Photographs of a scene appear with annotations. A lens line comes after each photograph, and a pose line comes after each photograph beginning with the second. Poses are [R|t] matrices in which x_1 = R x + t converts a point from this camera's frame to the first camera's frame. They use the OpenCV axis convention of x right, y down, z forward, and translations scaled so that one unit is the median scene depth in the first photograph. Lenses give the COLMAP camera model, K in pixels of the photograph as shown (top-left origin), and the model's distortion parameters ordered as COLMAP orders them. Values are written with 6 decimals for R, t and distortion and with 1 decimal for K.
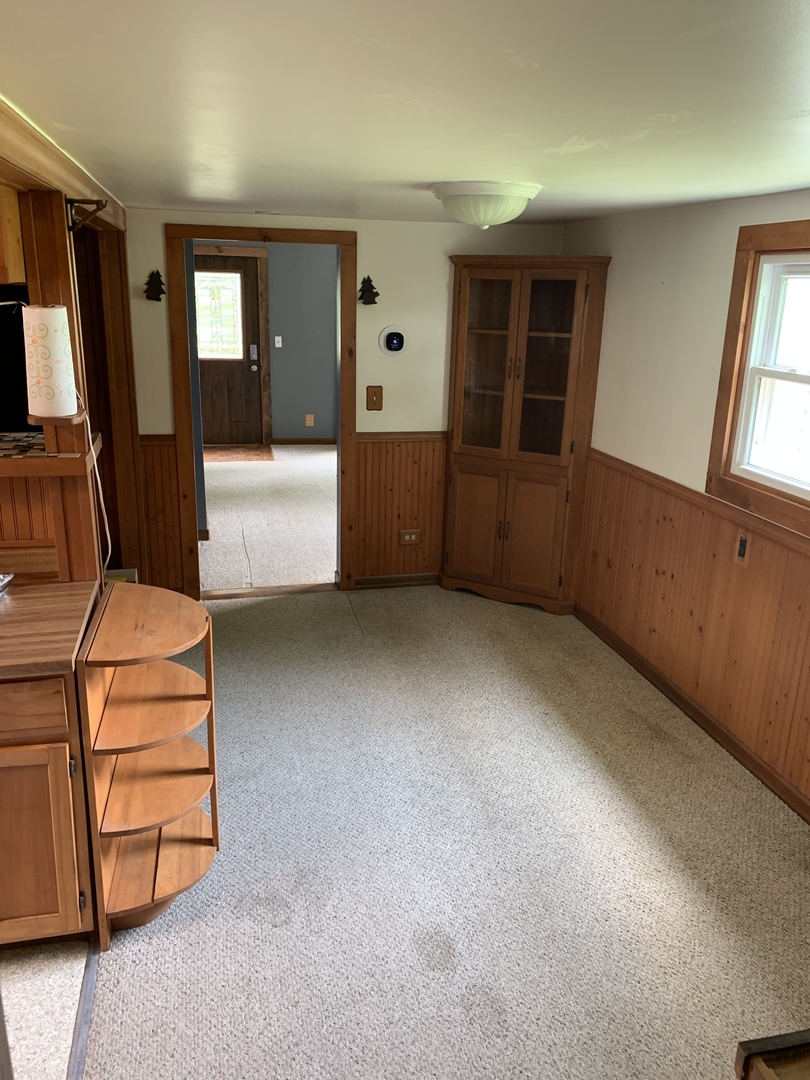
lens RADIAL K [[842.9, 0, 406.3], [0, 842.9, 546.2], [0, 0, 1]] dist [0.005130, -0.001664]
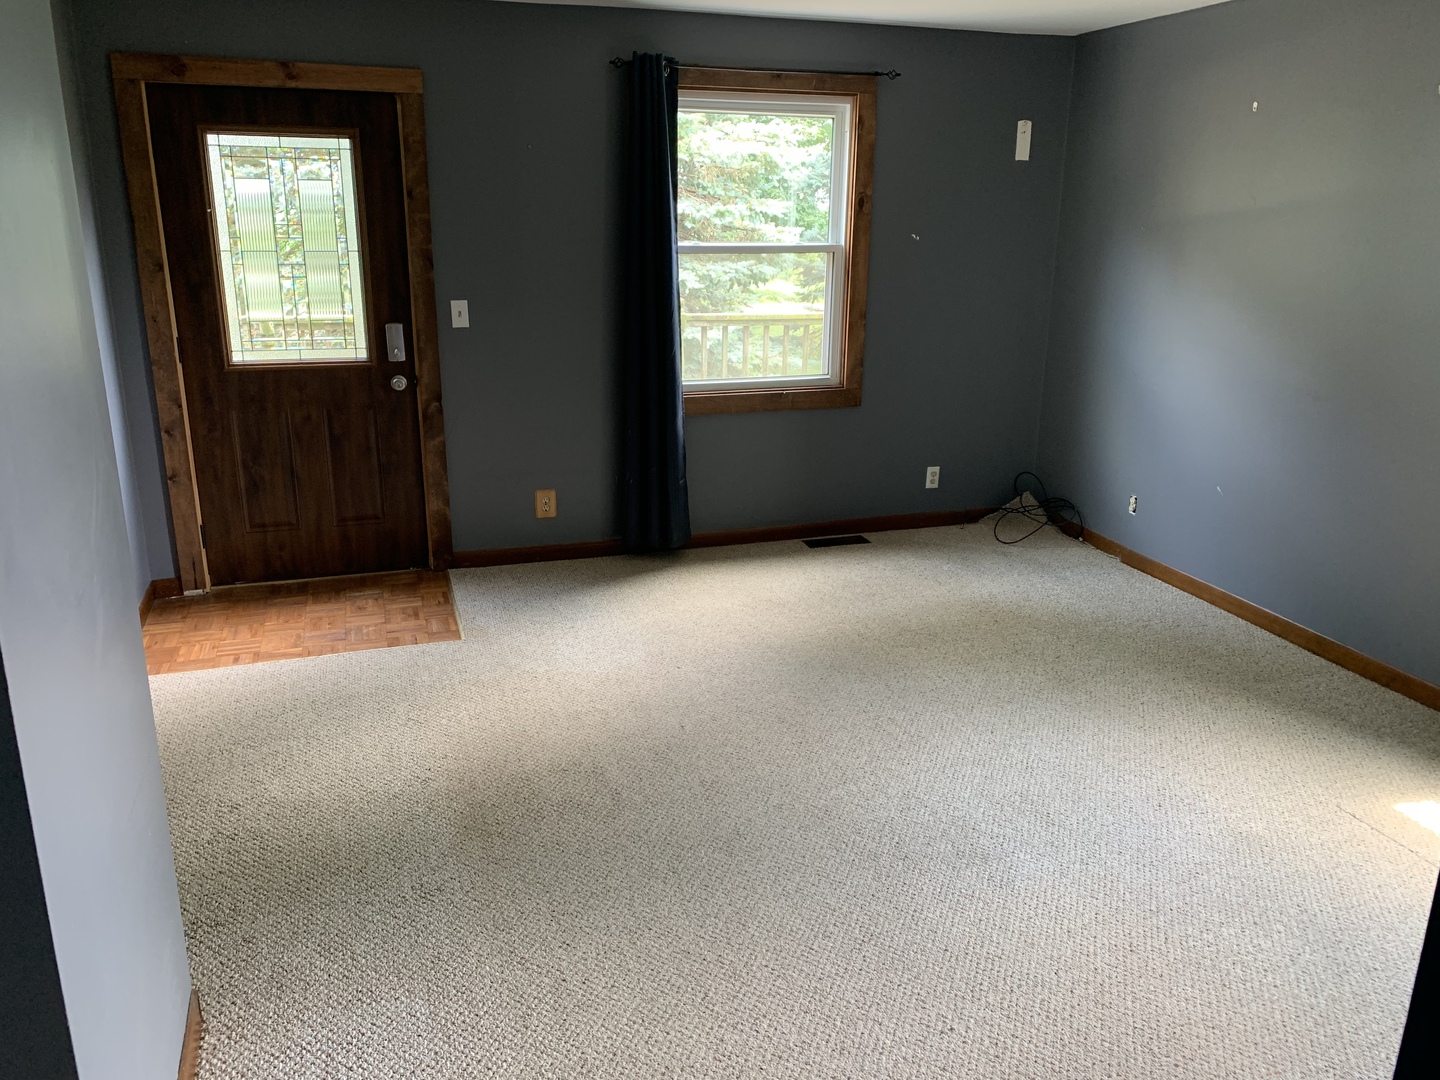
lens RADIAL K [[1123.8, 0, 720.7], [0, 1123.8, 528.8], [0, 0, 1]] dist [0.005130, -0.001664]
pose [[0.992754, -0.041322, 0.112834, -0.094666], [0.038706, 0.998931, 0.025279, -0.151656], [-0.113758, -0.020729, 0.993292, 0.468581]]
